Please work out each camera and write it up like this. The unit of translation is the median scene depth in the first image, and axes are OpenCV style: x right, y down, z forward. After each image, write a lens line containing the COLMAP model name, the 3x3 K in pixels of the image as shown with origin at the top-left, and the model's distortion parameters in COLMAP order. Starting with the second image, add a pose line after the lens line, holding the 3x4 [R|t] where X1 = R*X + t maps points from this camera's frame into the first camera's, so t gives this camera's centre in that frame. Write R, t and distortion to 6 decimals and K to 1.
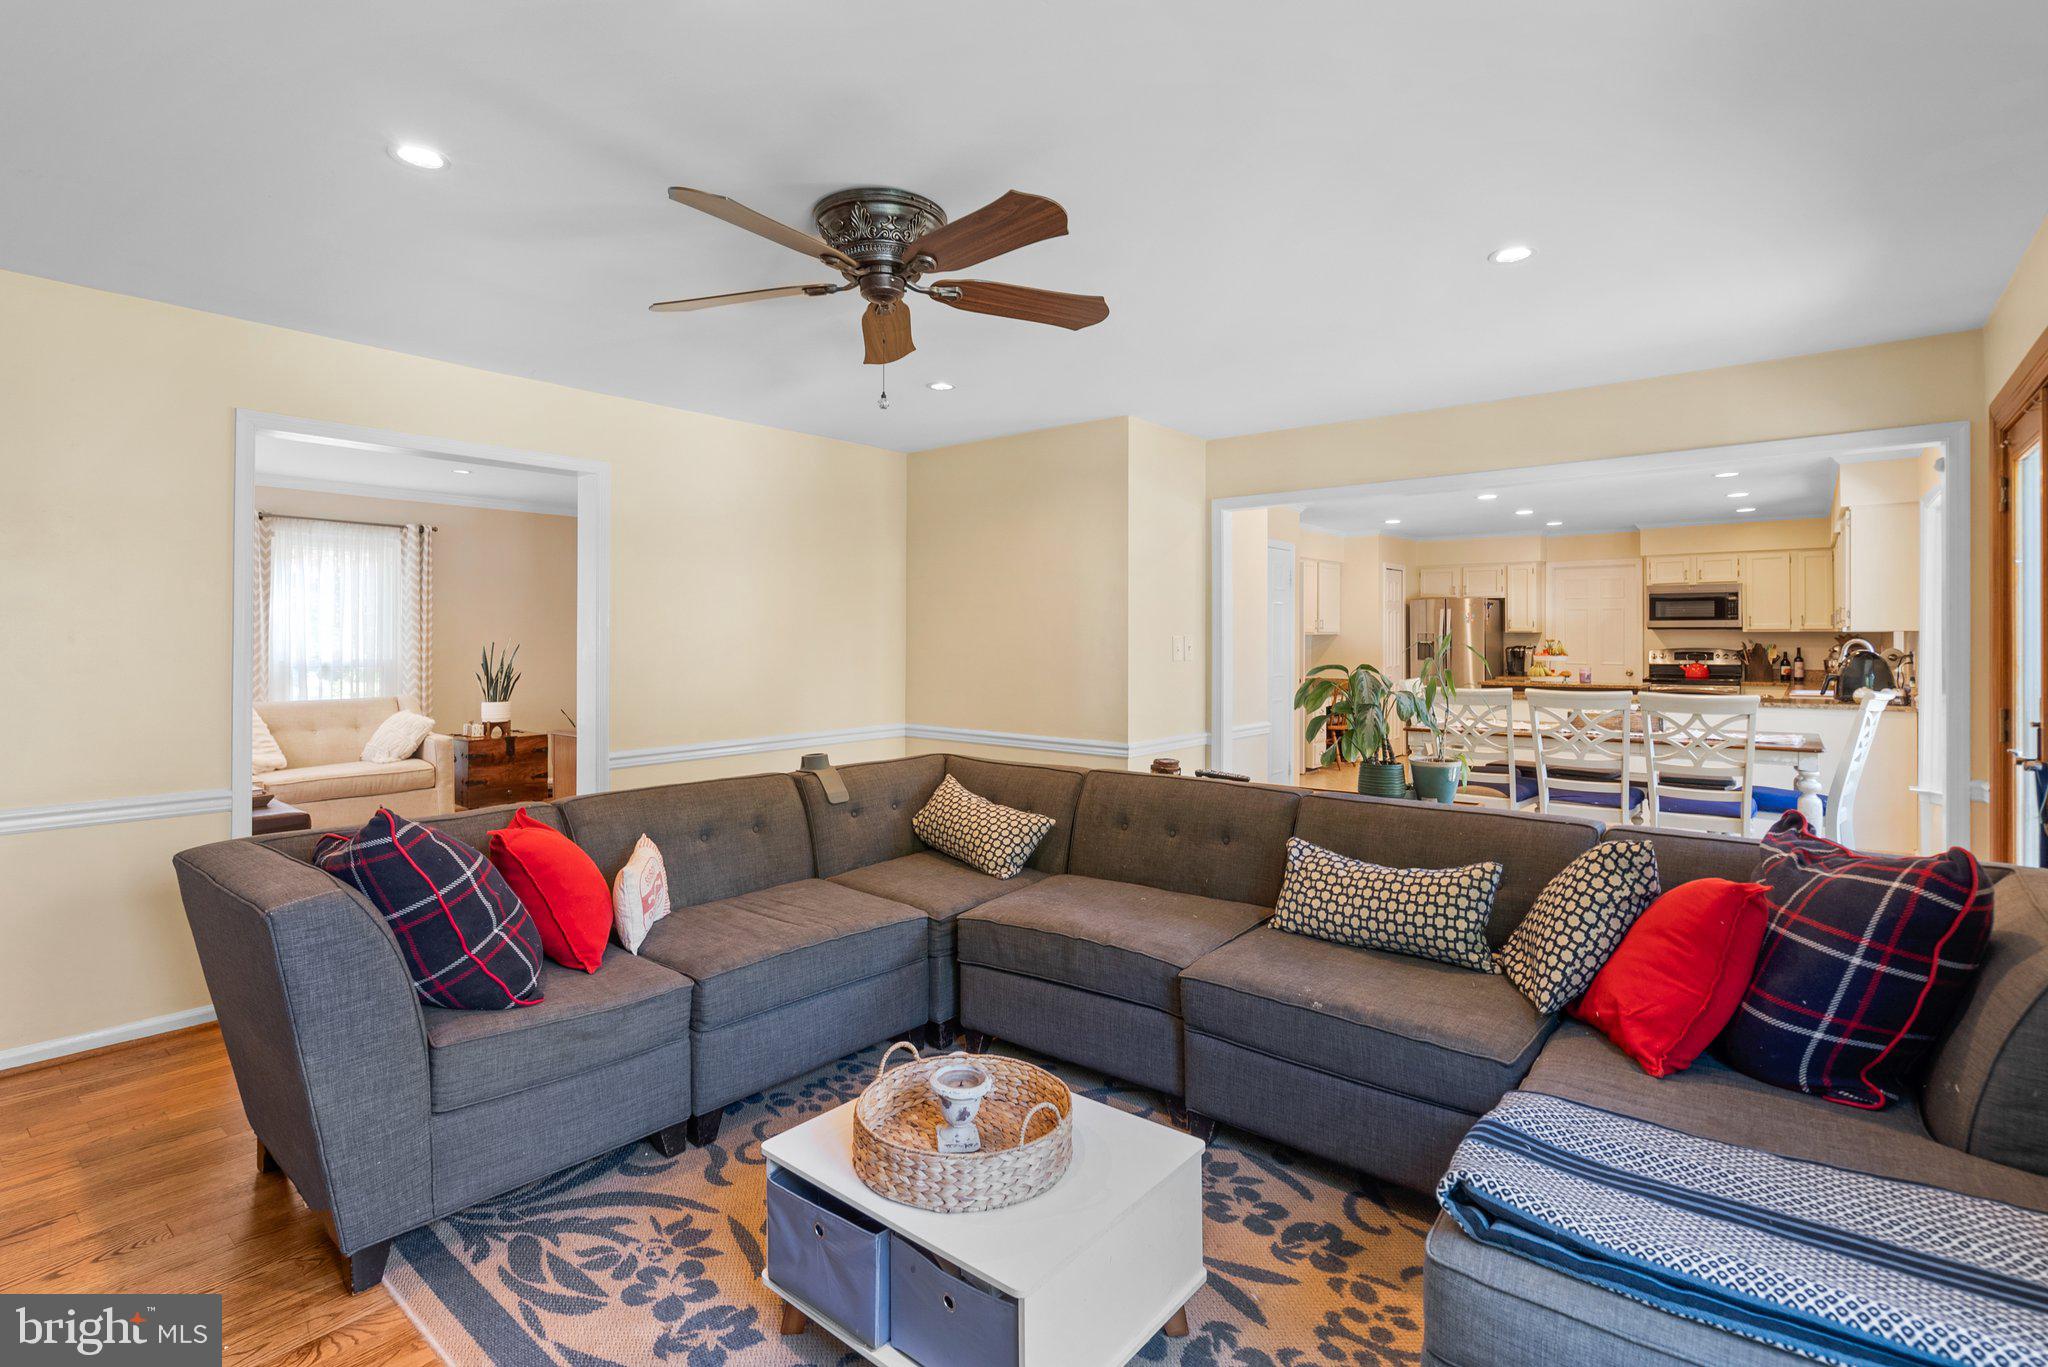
lens RADIAL K [[952.7, 0, 1019.3], [0, 952.7, 629.5], [0, 0, 1]] dist [0.000818, 0.002307]
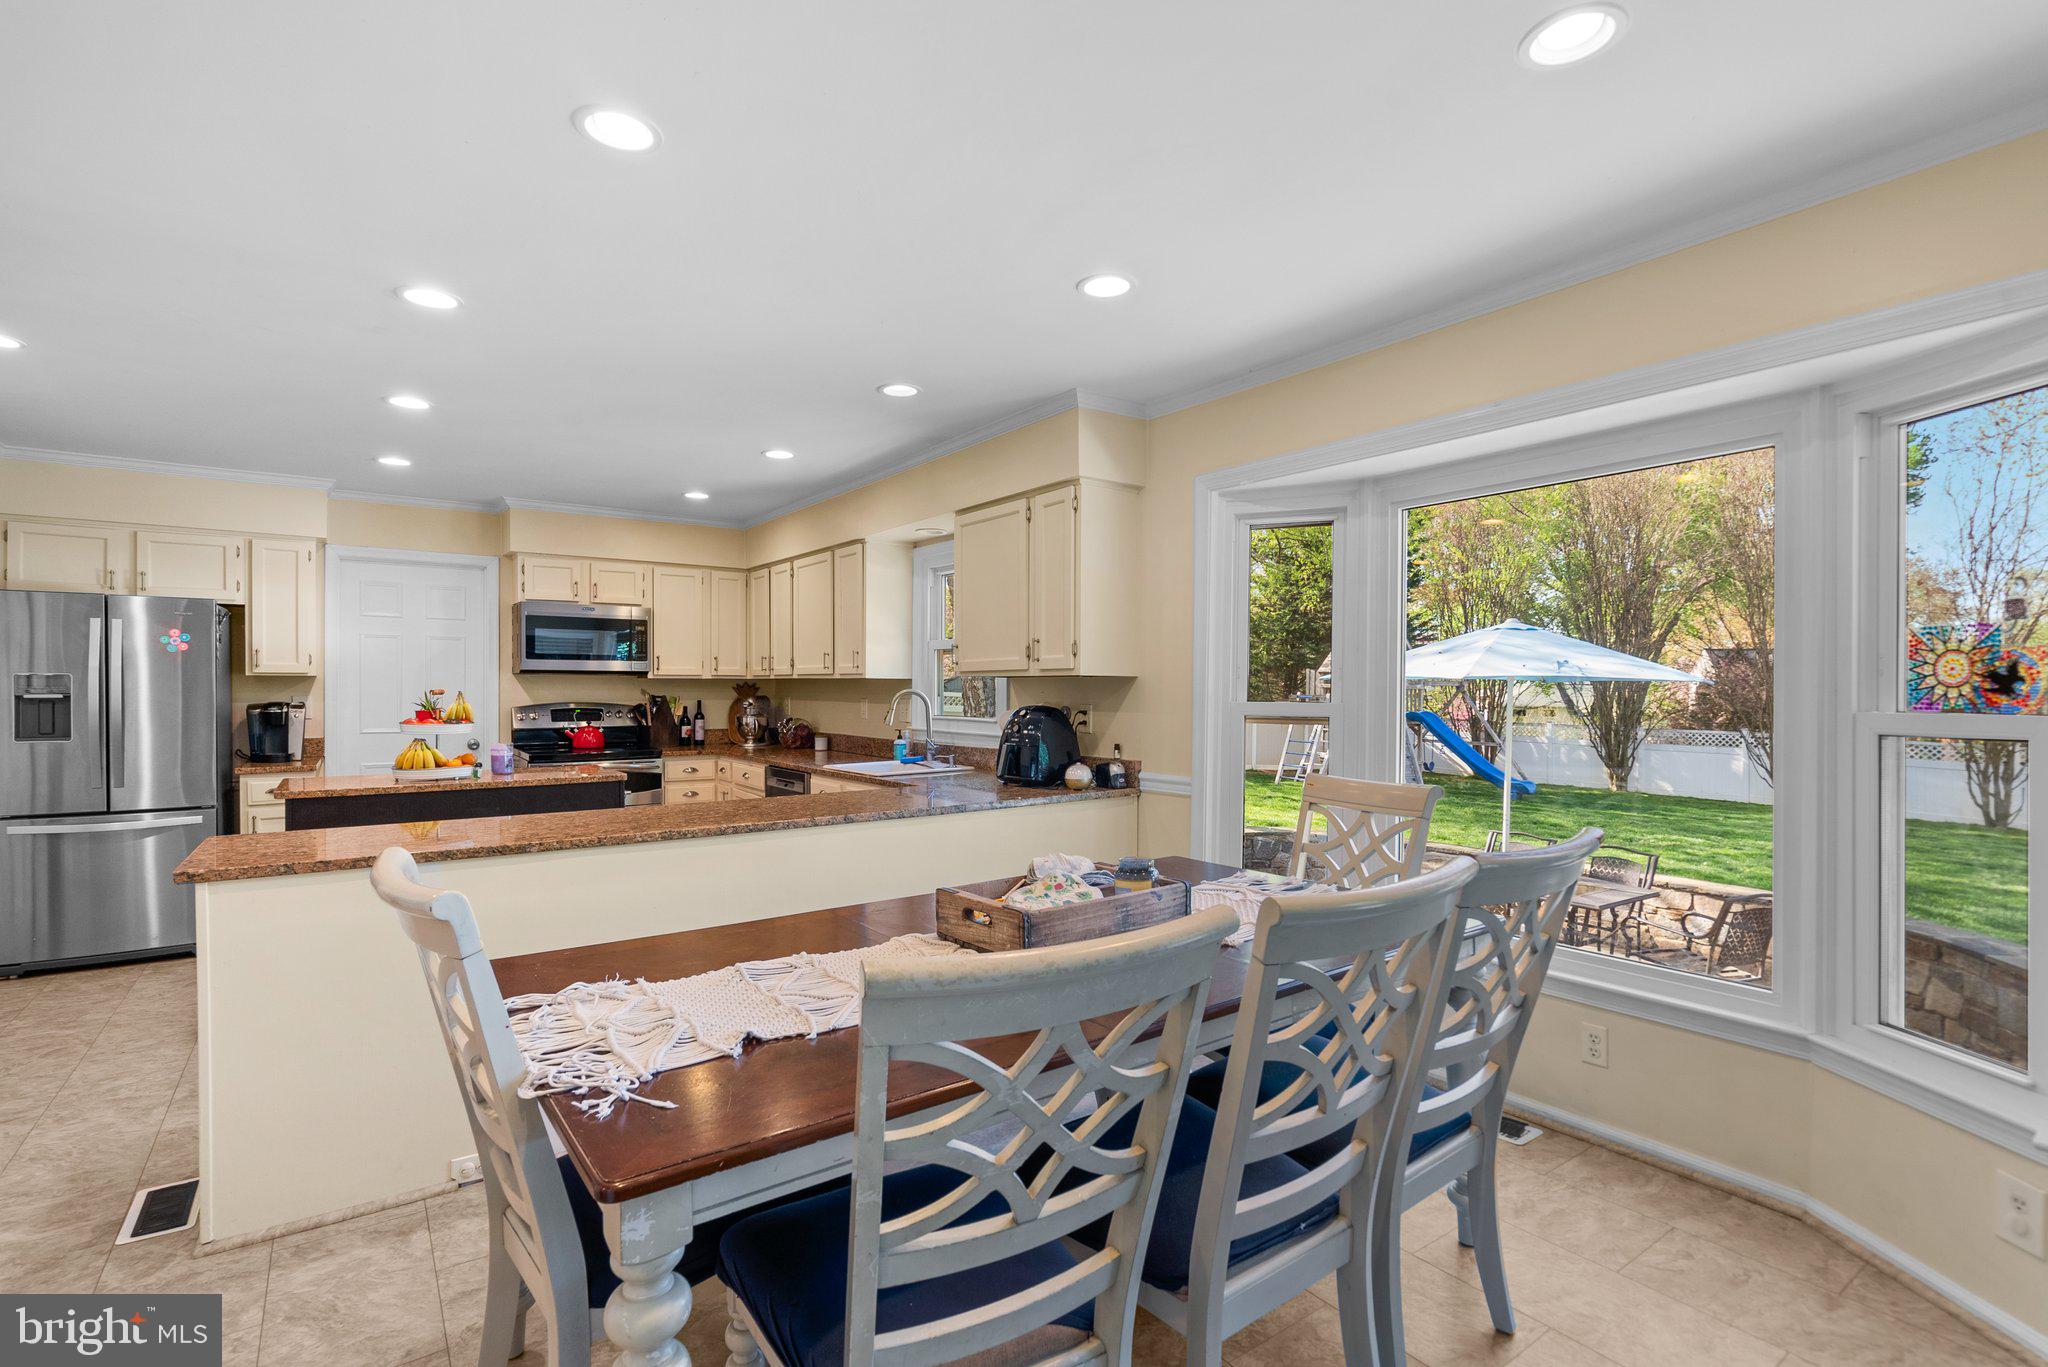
lens RADIAL K [[952.7, 0, 1011.2], [0, 952.7, 702.5], [0, 0, 1]] dist [0.000818, 0.002307]
pose [[0.247044, -0.015657, 0.968878, 0.145372], [-0.011042, 0.999759, 0.018972, 0.003732], [-0.968941, -0.015385, 0.246811, 0.549093]]
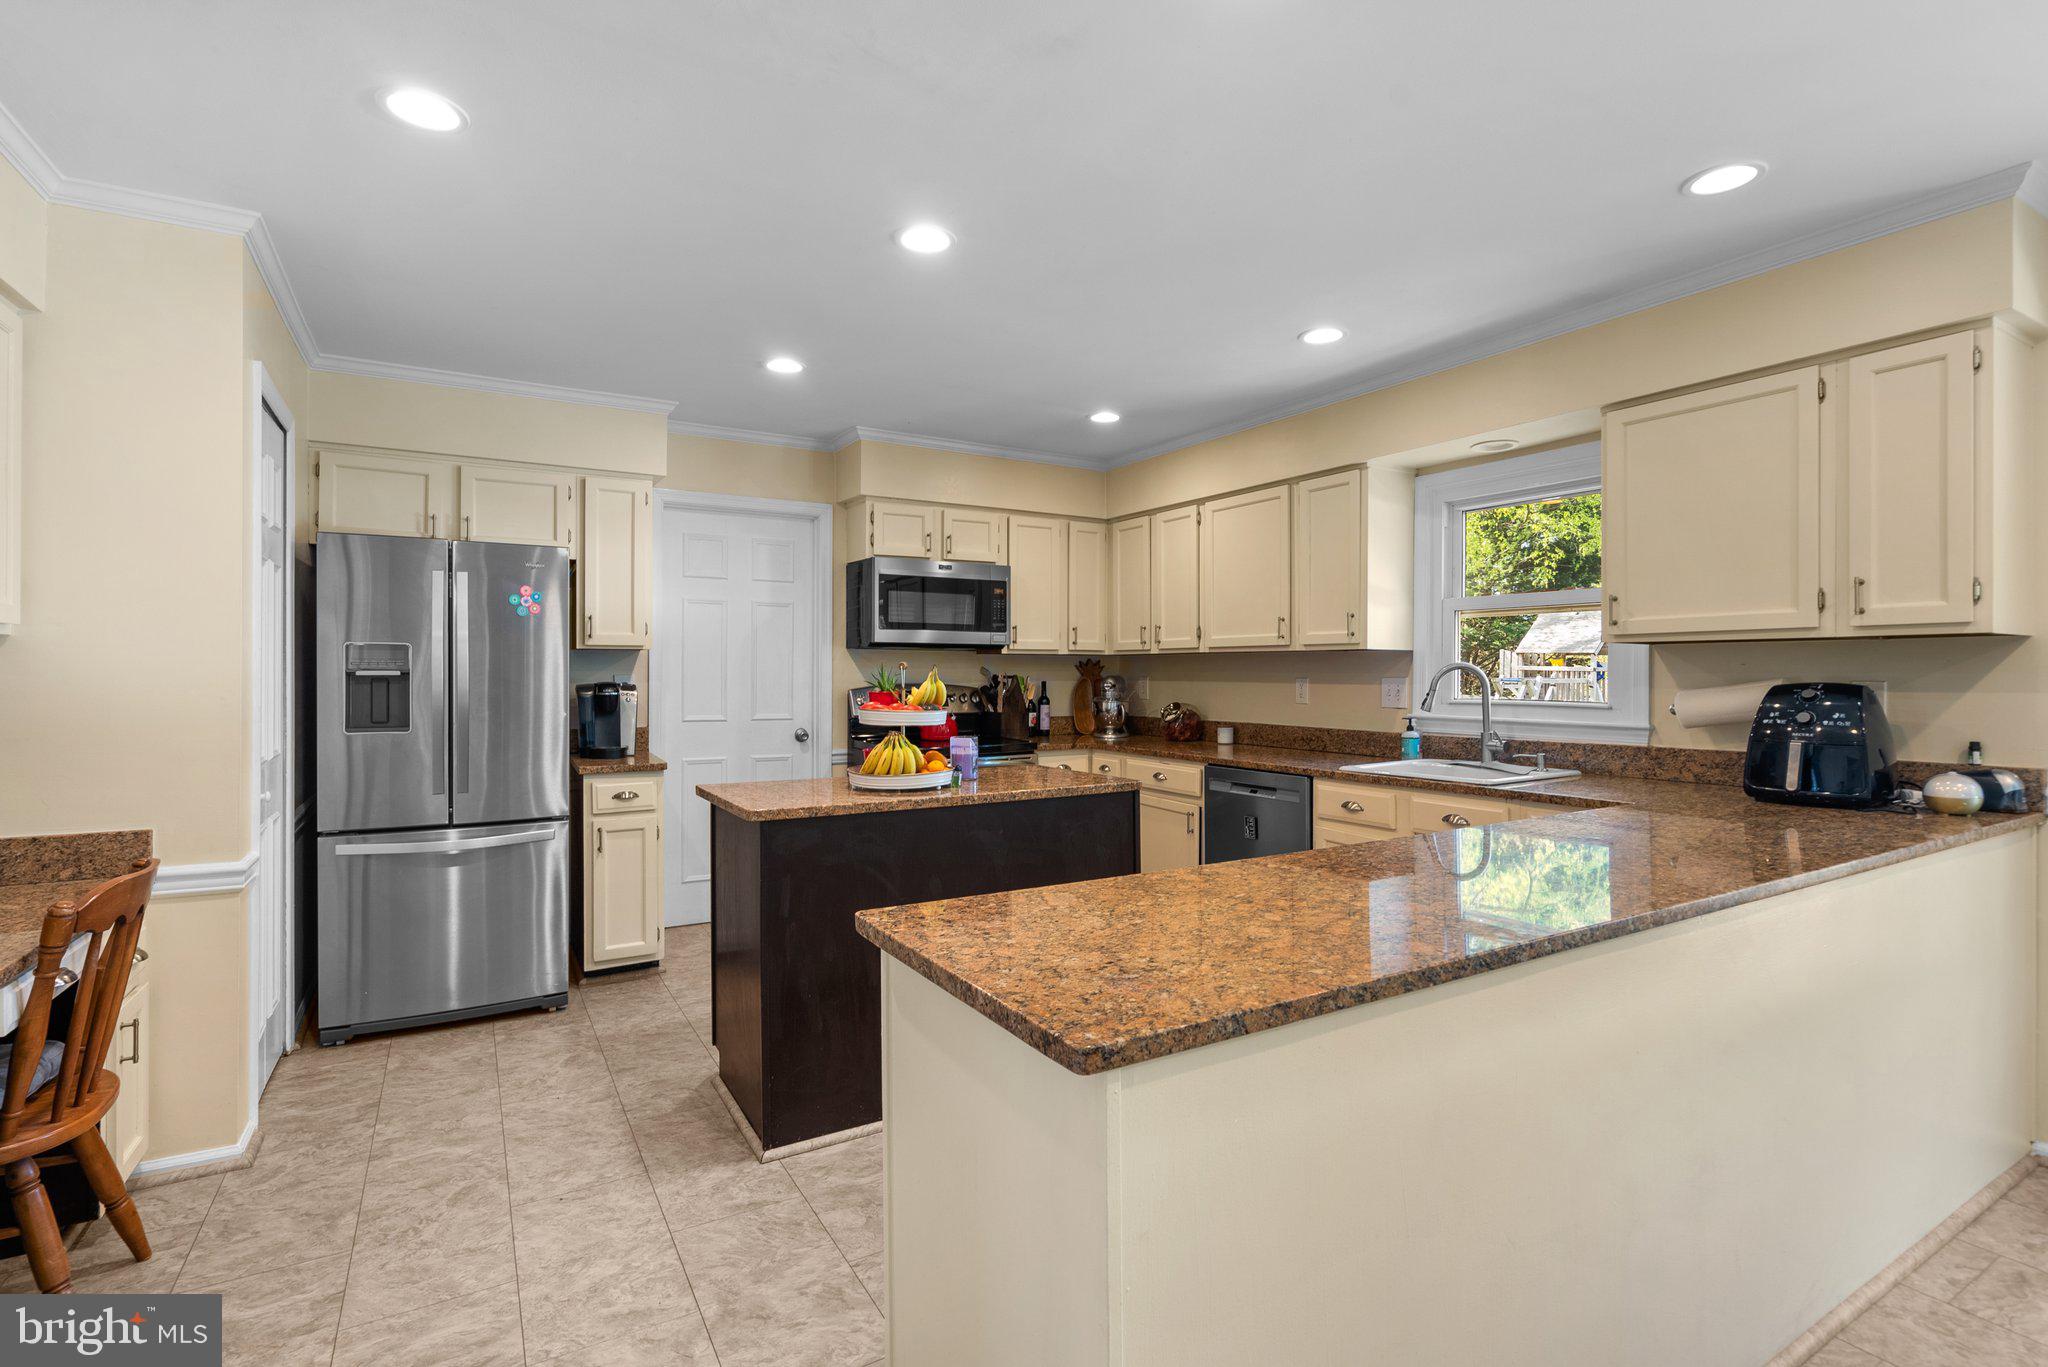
lens RADIAL K [[952.7, 0, 1023.4], [0, 952.7, 683.0], [0, 0, 1]] dist [0.000818, 0.002307]
pose [[0.321315, -0.010436, 0.946915, 0.220335], [-0.008871, 0.999862, 0.014030, 0.011203], [-0.946931, -0.012908, 0.321178, 0.774157]]
